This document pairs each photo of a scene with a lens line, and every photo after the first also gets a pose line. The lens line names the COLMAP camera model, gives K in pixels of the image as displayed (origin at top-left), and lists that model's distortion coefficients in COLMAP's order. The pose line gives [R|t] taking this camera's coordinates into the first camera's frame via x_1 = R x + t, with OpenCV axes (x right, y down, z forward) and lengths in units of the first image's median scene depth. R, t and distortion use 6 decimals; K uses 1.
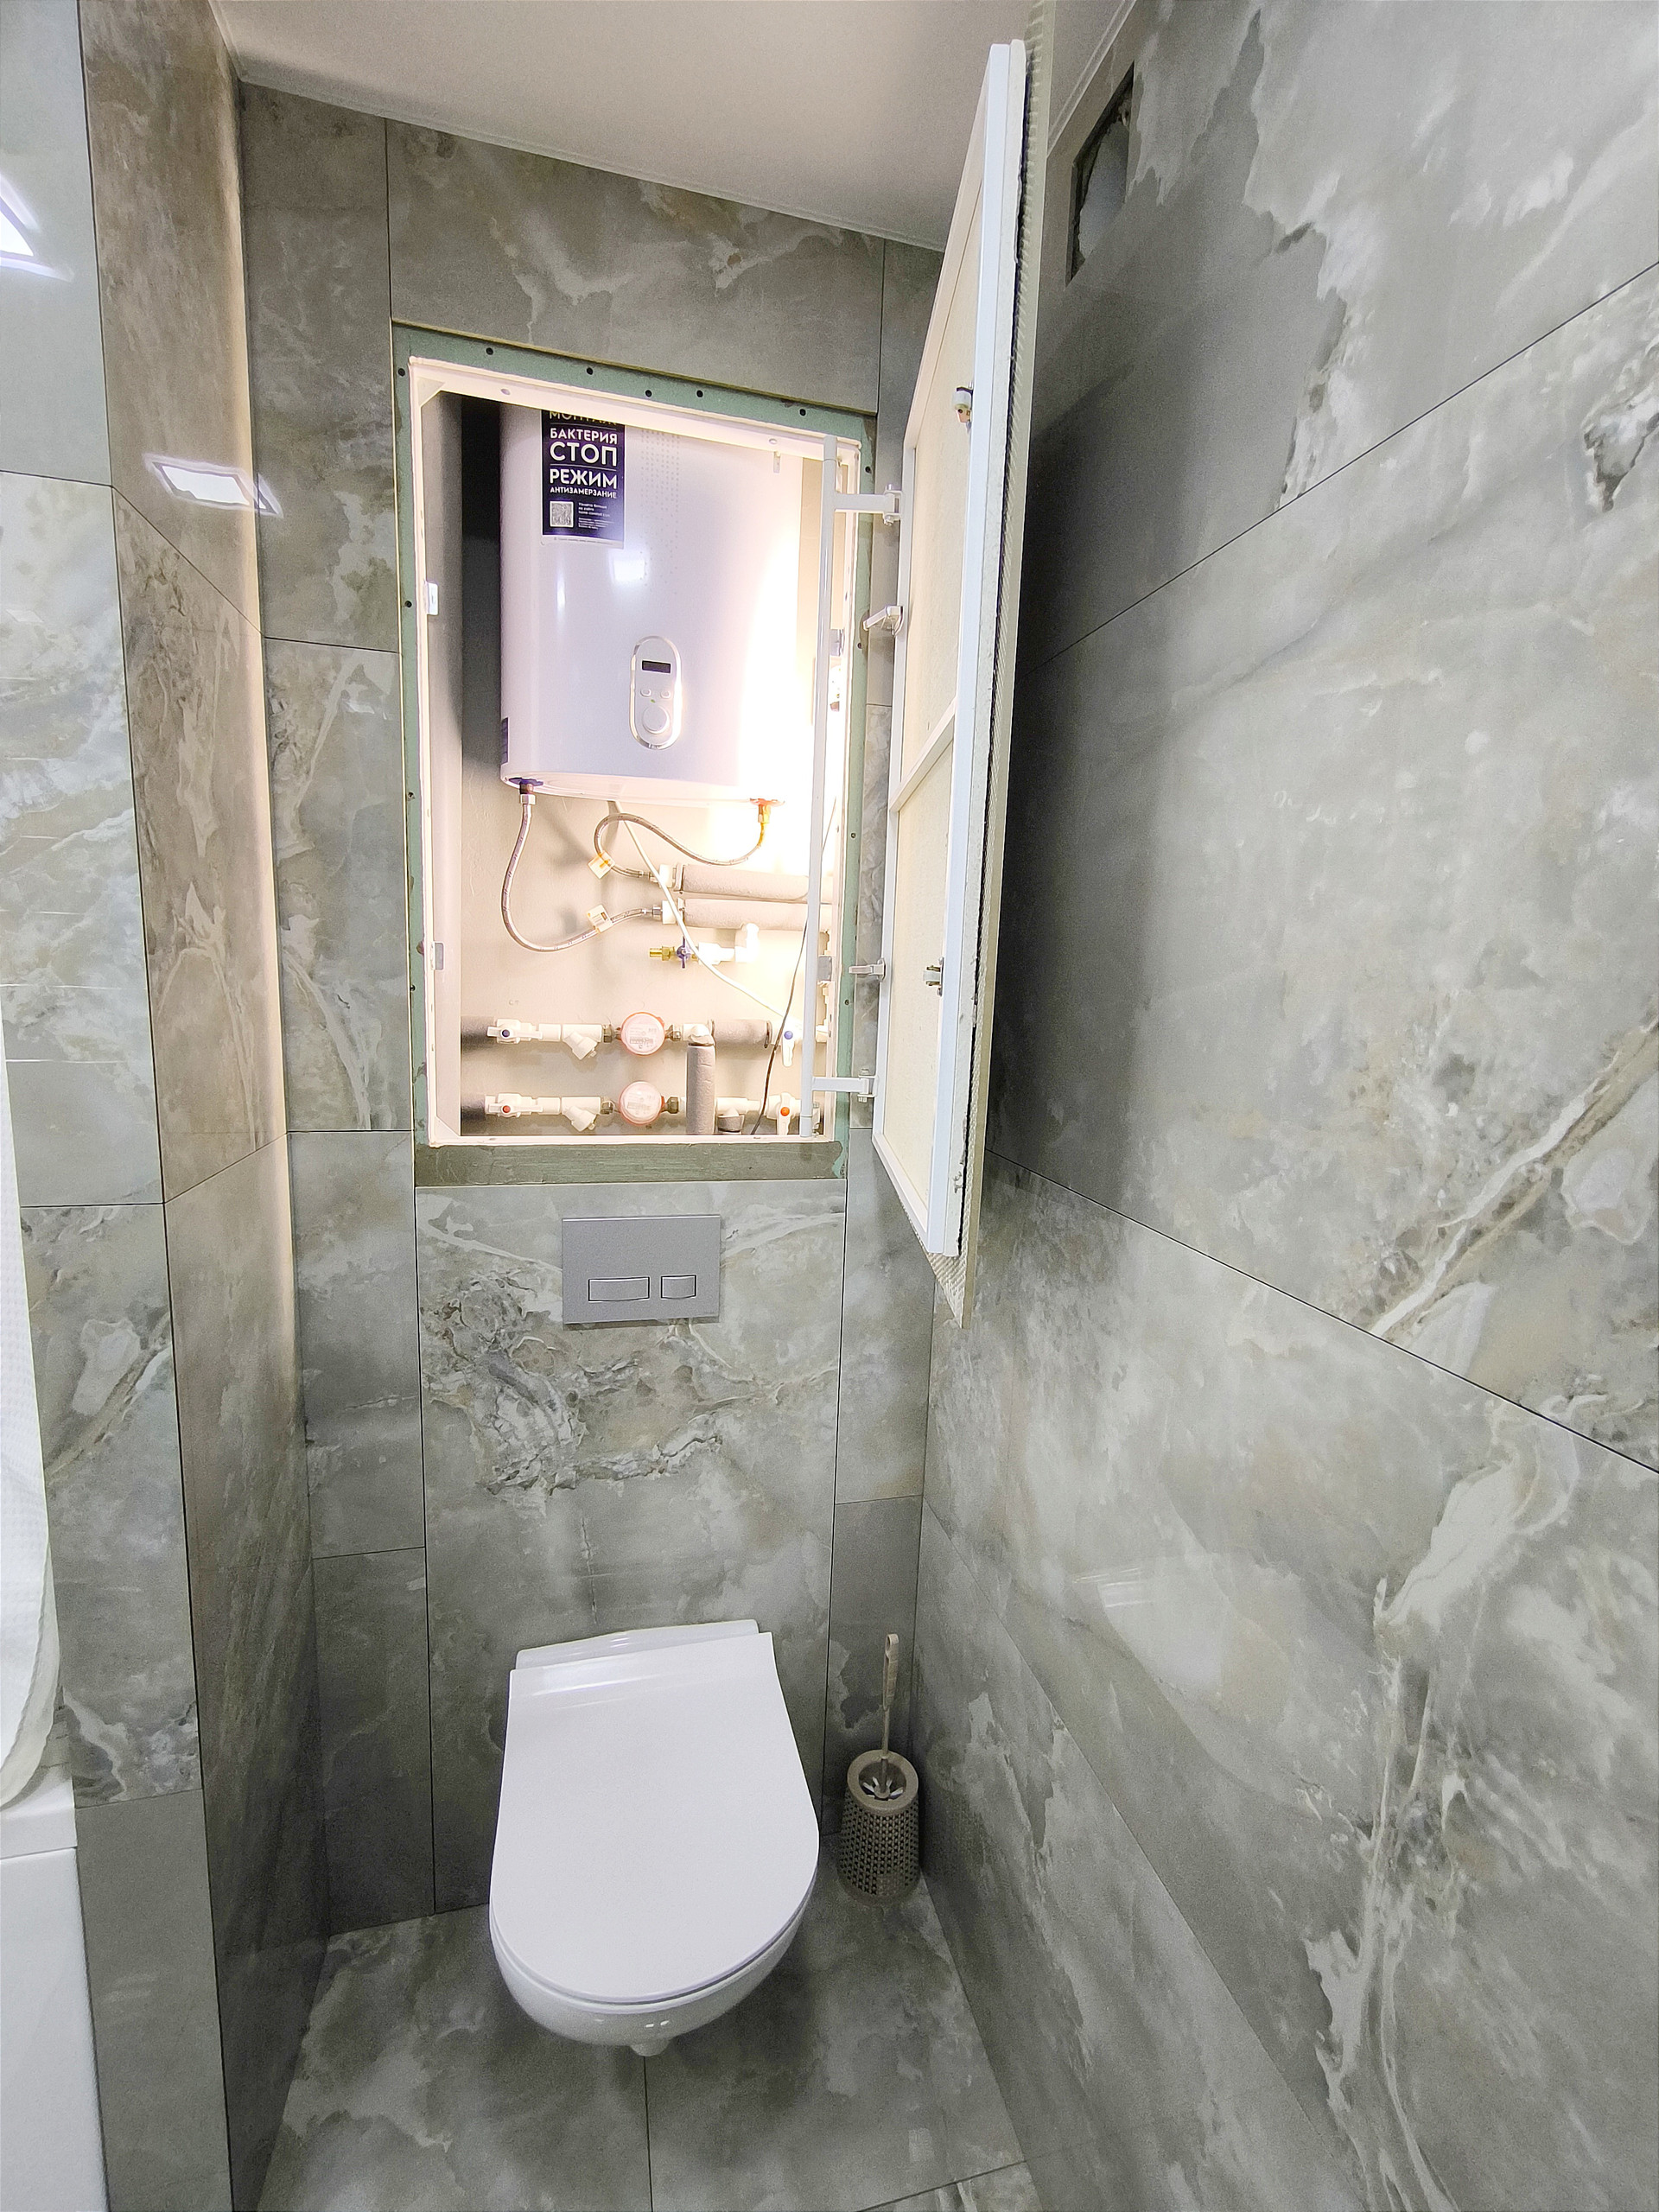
lens RADIAL K [[942.4, 0, 837.7], [0, 942.4, 1109.4], [0, 0, 1]] dist [-0.024969, 0.014005]
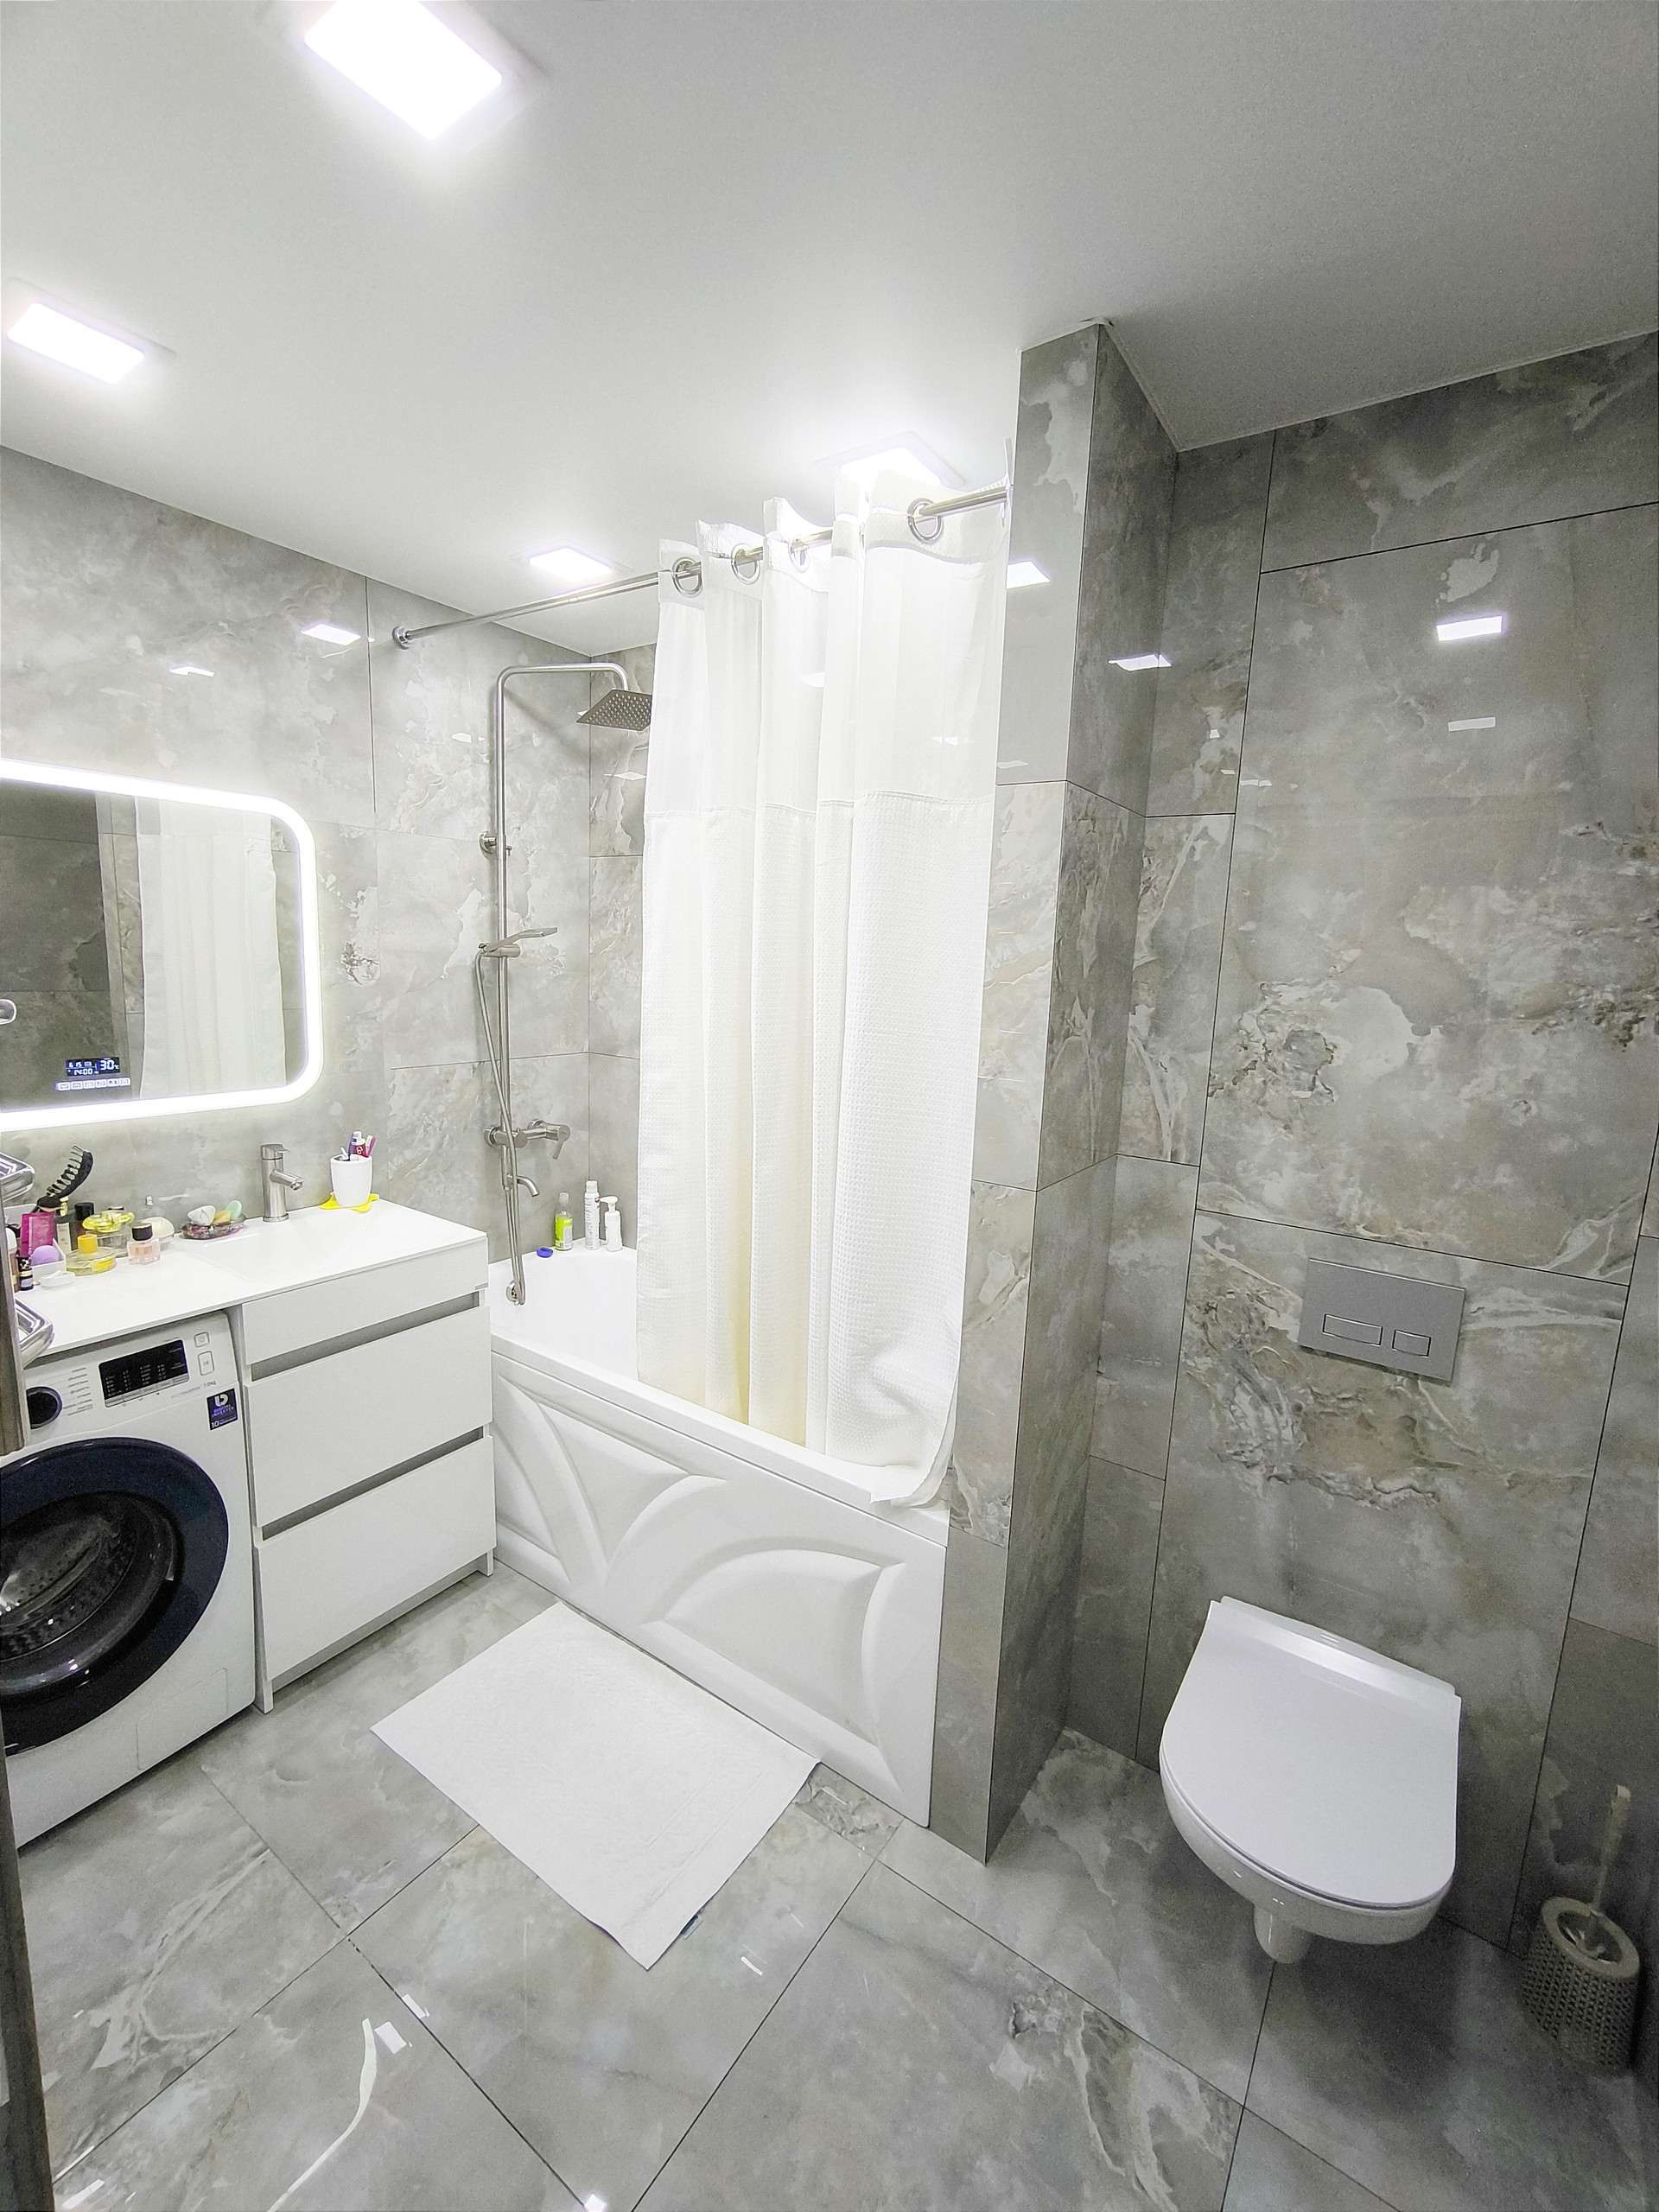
lens RADIAL K [[947.1, 0, 829.5], [0, 947.1, 1106.0], [0, 0, 1]] dist [0.001871, 0.000630]
pose [[0.653464, 0.108760, -0.749104, 0.193386], [-0.124257, 0.991612, 0.035577, -0.043865], [0.746690, 0.069833, 0.661497, -0.274925]]
